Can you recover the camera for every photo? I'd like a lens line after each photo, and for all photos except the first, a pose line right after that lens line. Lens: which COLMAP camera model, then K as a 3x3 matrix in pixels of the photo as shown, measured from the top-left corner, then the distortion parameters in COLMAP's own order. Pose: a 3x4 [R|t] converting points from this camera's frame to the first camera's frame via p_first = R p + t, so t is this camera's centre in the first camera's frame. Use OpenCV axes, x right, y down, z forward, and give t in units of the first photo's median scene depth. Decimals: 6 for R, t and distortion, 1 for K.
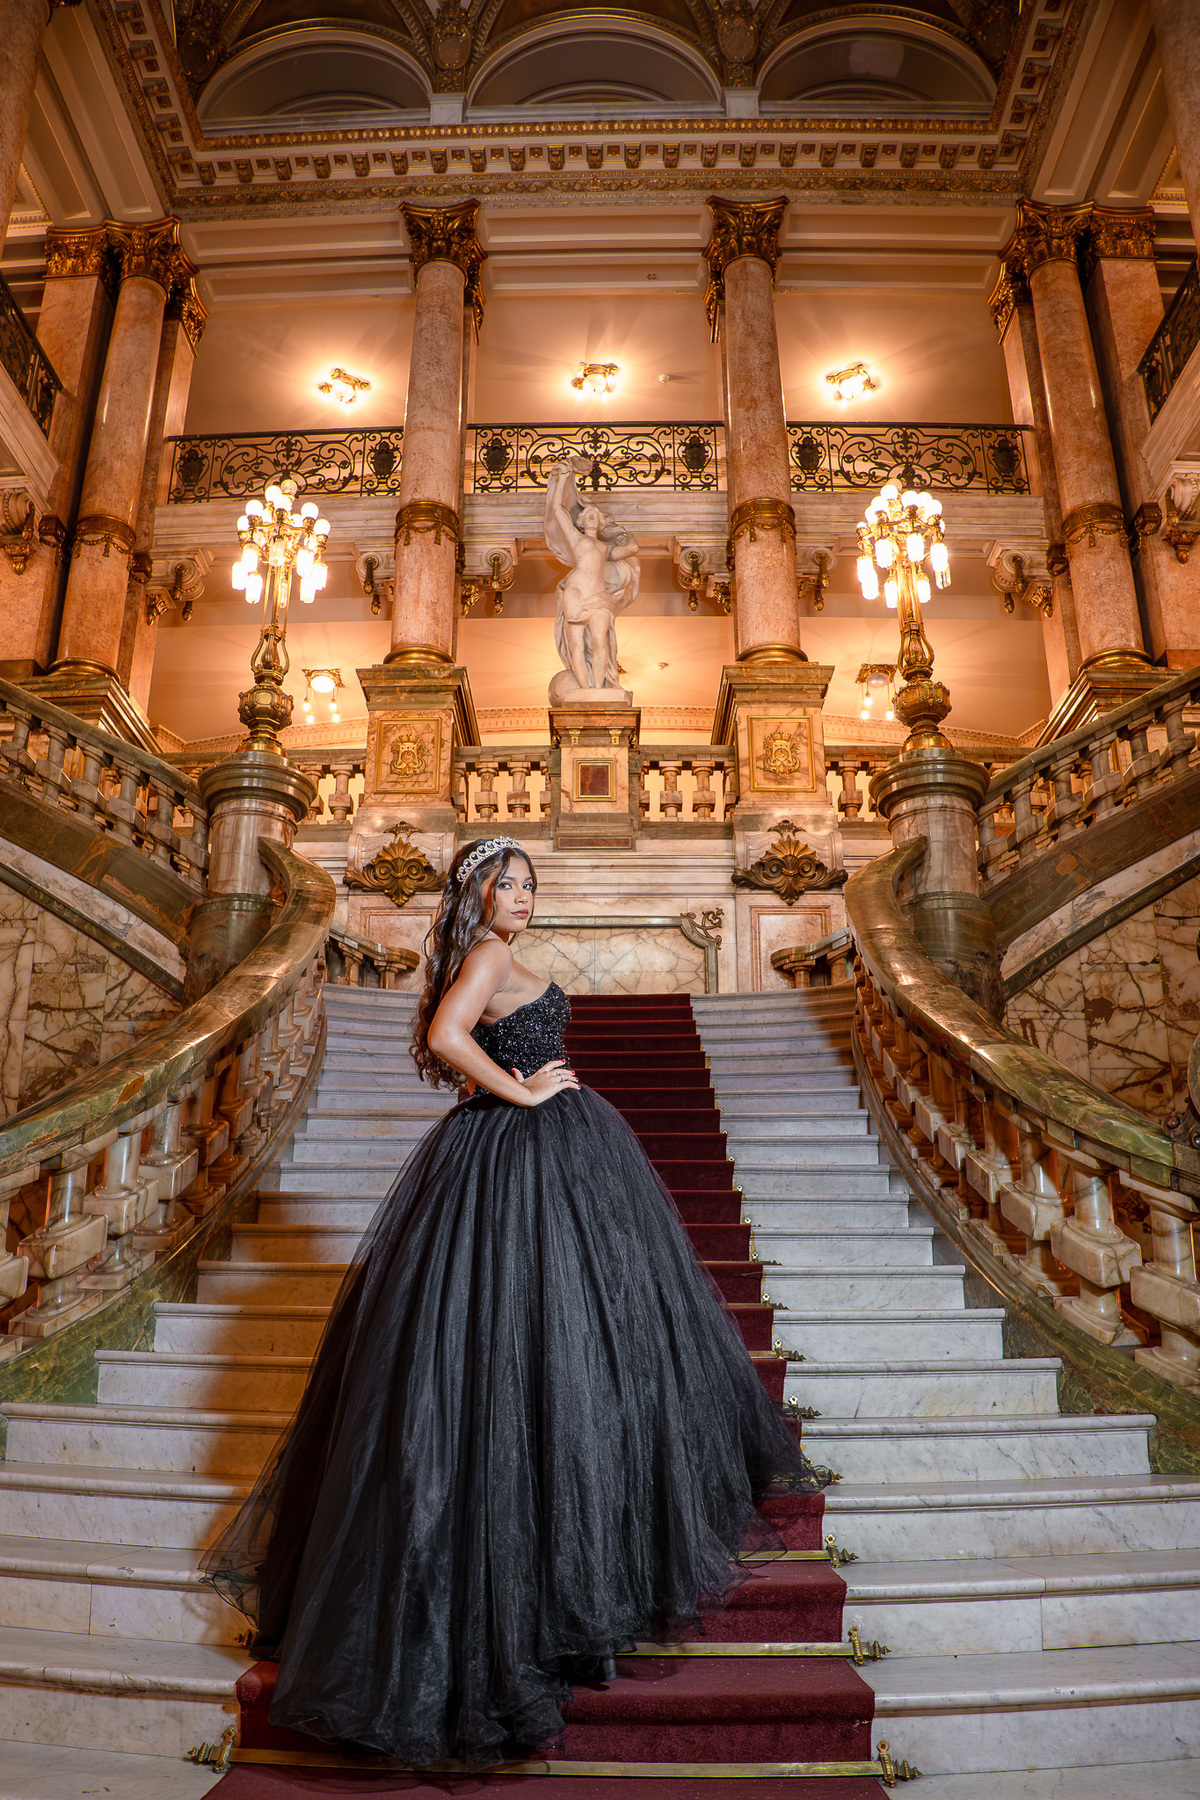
lens RADIAL K [[1318.1, 0, 546.0], [0, 1318.1, 1024.7], [0, 0, 1]] dist [-0.165085, 0.062882]
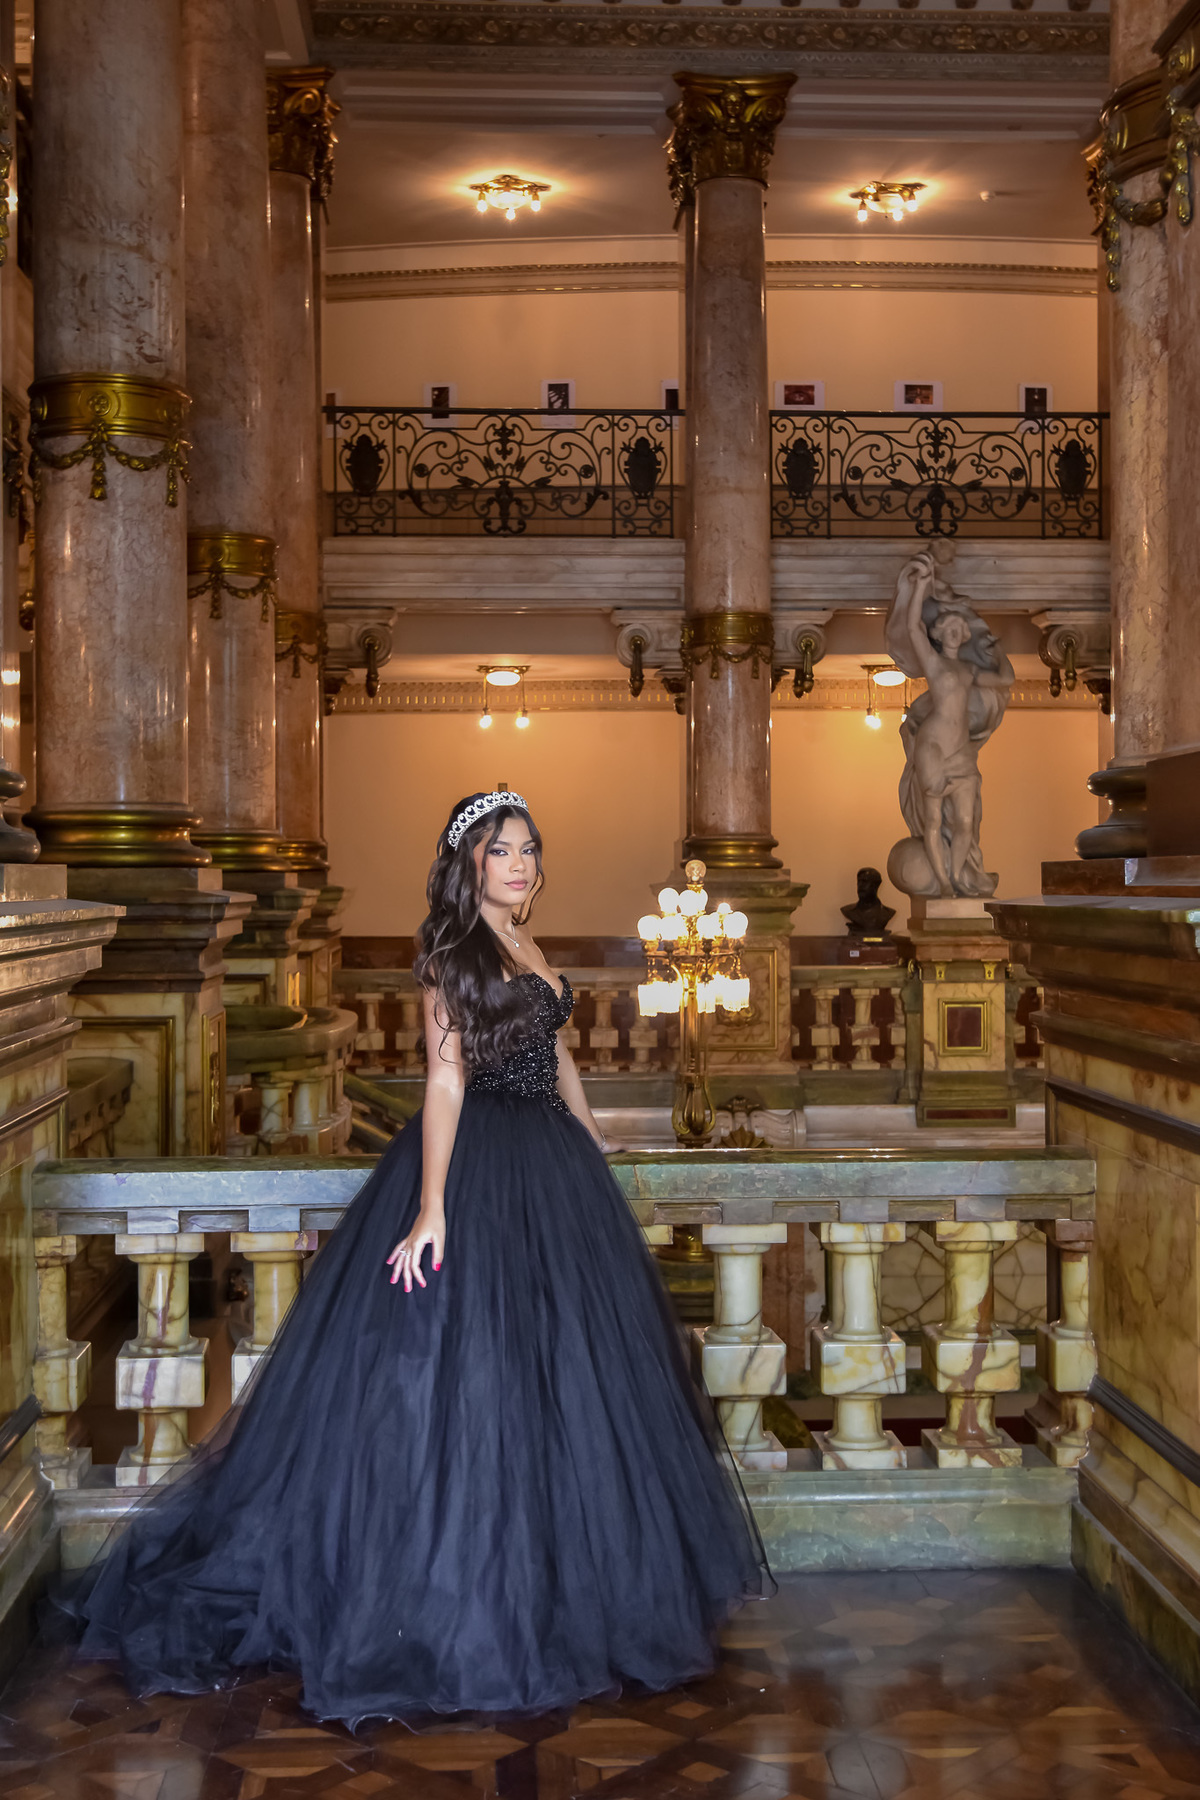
lens RADIAL K [[2106.5, 0, 612.7], [0, 2106.5, 897.2], [0, 0, 1]] dist [0.030450, 0.000000]
pose [[0.995425, -0.014747, 0.094404, -0.313456], [-0.008750, 0.969797, 0.243758, -0.601201], [-0.095148, -0.243469, 0.965230, -0.237808]]
